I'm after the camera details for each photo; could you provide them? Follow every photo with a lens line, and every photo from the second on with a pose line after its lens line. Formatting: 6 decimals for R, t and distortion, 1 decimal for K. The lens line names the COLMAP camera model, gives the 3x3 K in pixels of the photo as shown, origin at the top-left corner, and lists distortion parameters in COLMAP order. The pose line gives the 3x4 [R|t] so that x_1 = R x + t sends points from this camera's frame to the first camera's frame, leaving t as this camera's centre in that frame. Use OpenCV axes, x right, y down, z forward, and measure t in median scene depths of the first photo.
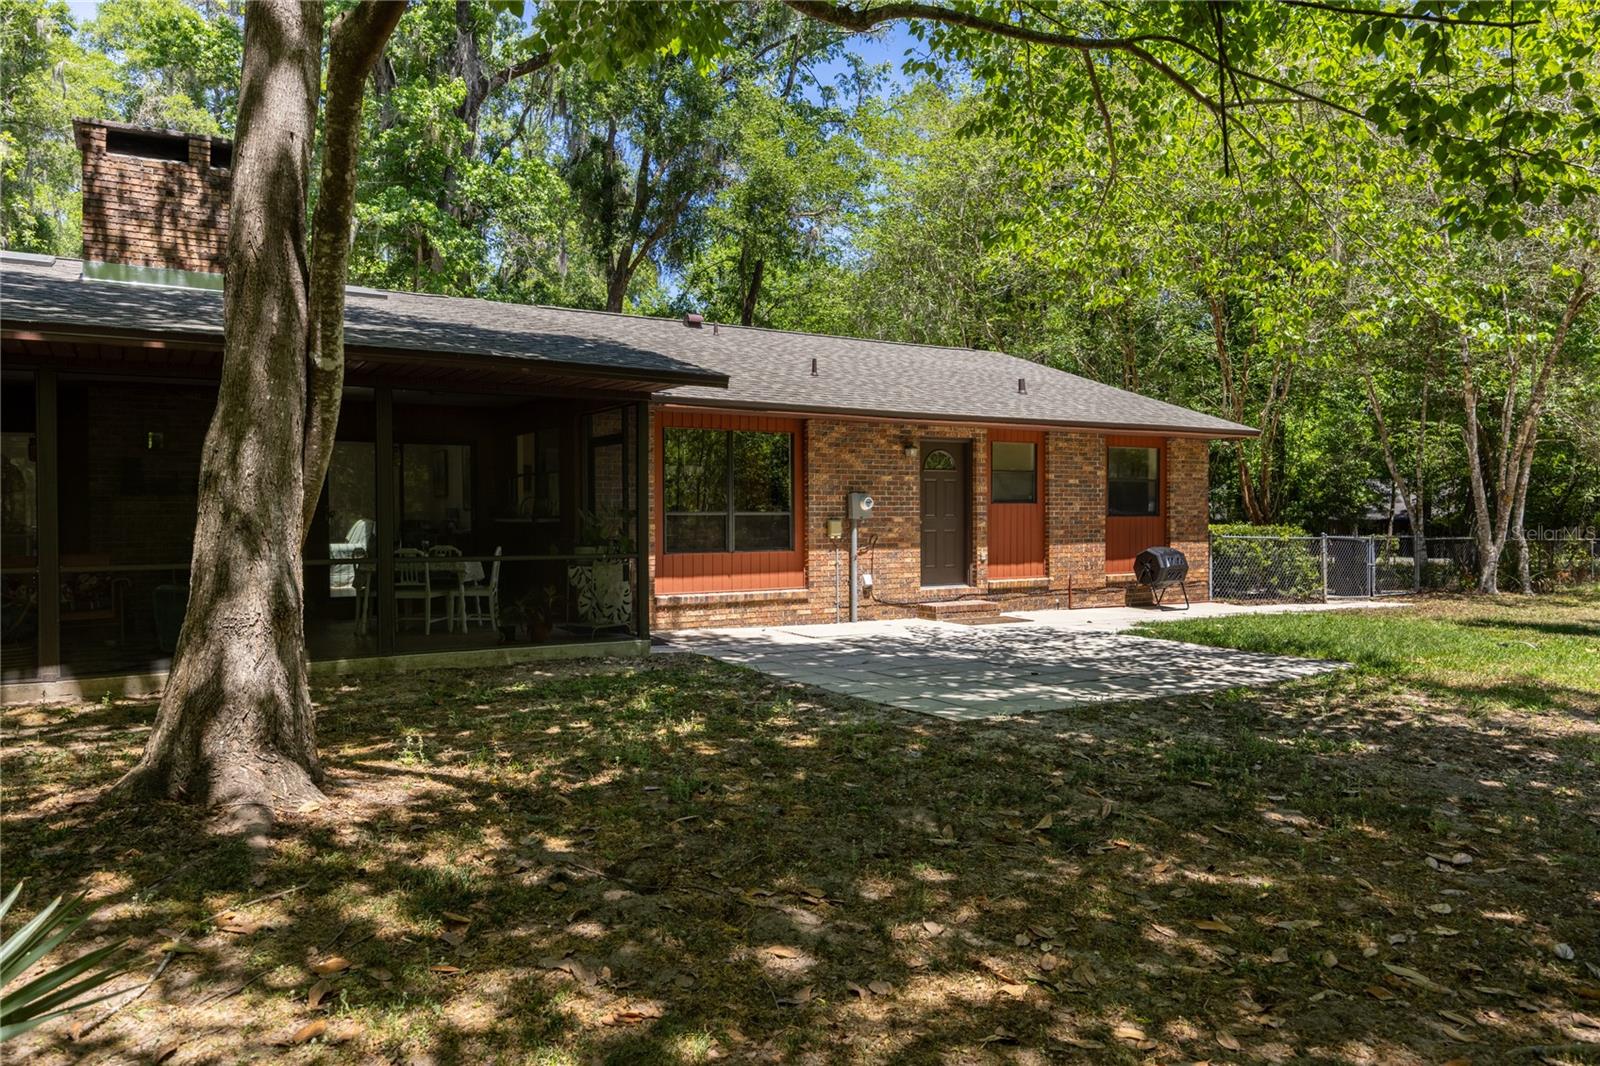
lens RADIAL K [[1078.5, 0, 800.1], [0, 1078.5, 529.9], [0, 0, 1]] dist [0.006992, -0.006000]
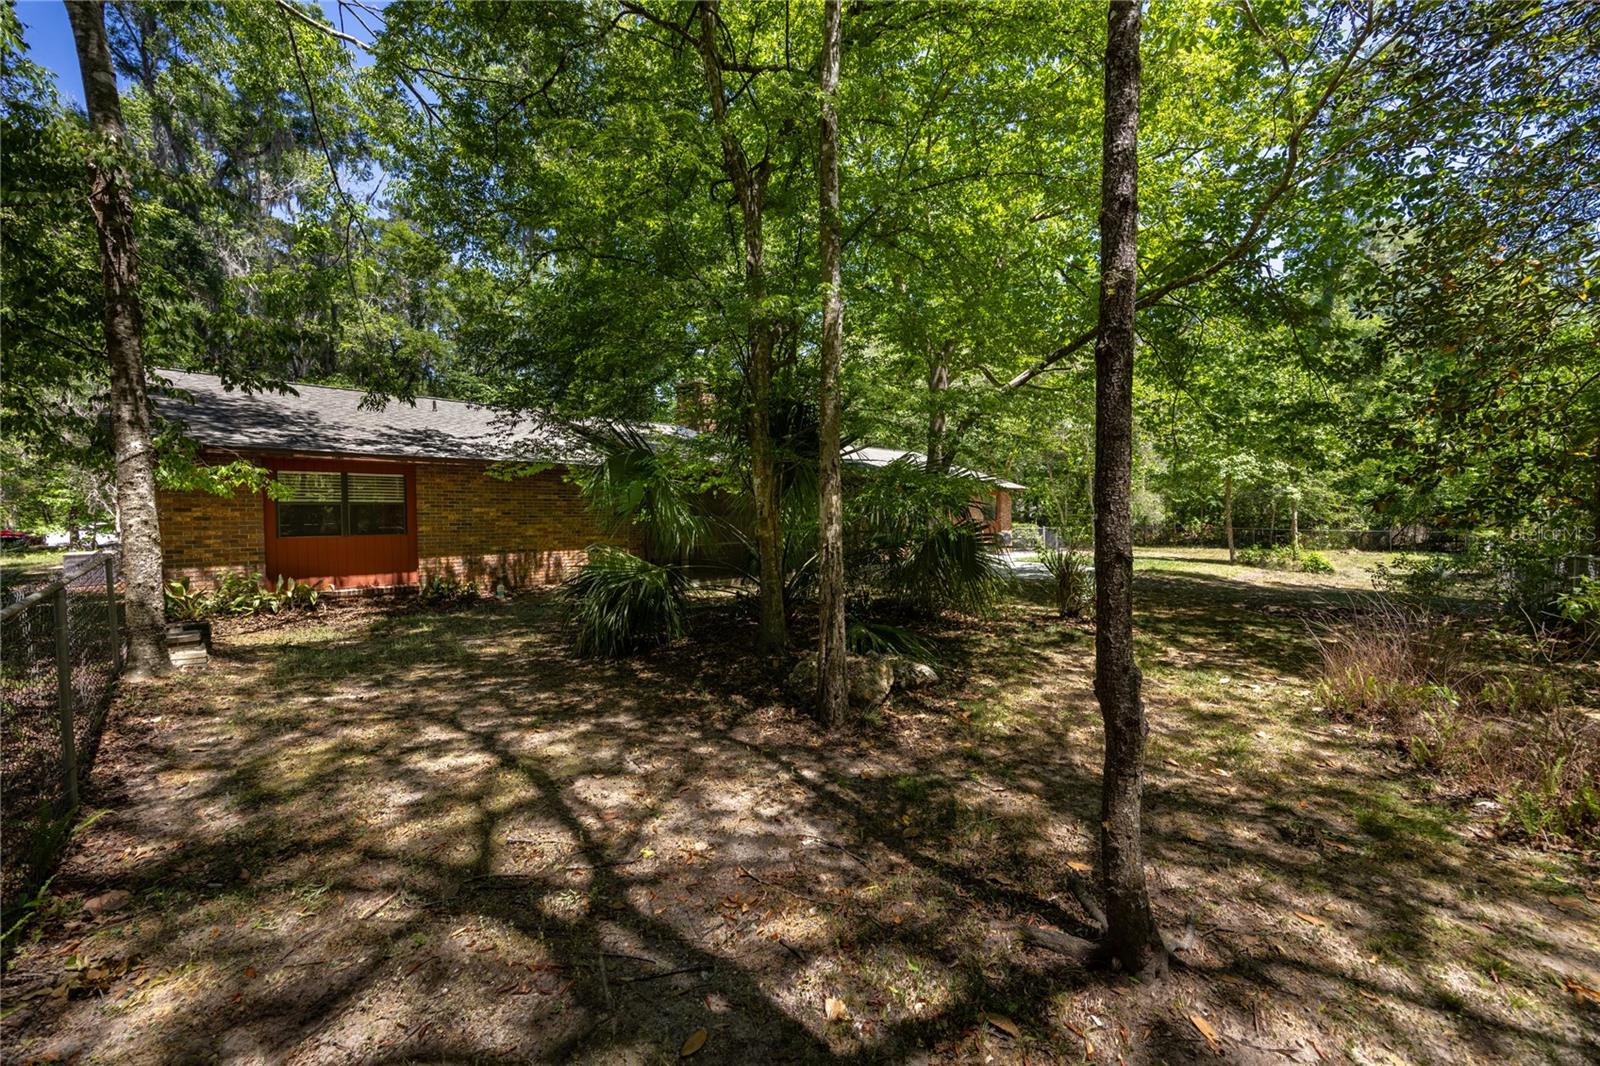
lens RADIAL K [[613.8, 0, 795.8], [0, 613.8, 534.5], [0, 0, 1]] dist [0.005825, -0.001600]
pose [[0.978609, -0.010026, 0.205483, -0.581629], [0.006493, 0.999819, 0.017860, -0.011973], [-0.205625, -0.016144, 0.978498, -0.483594]]
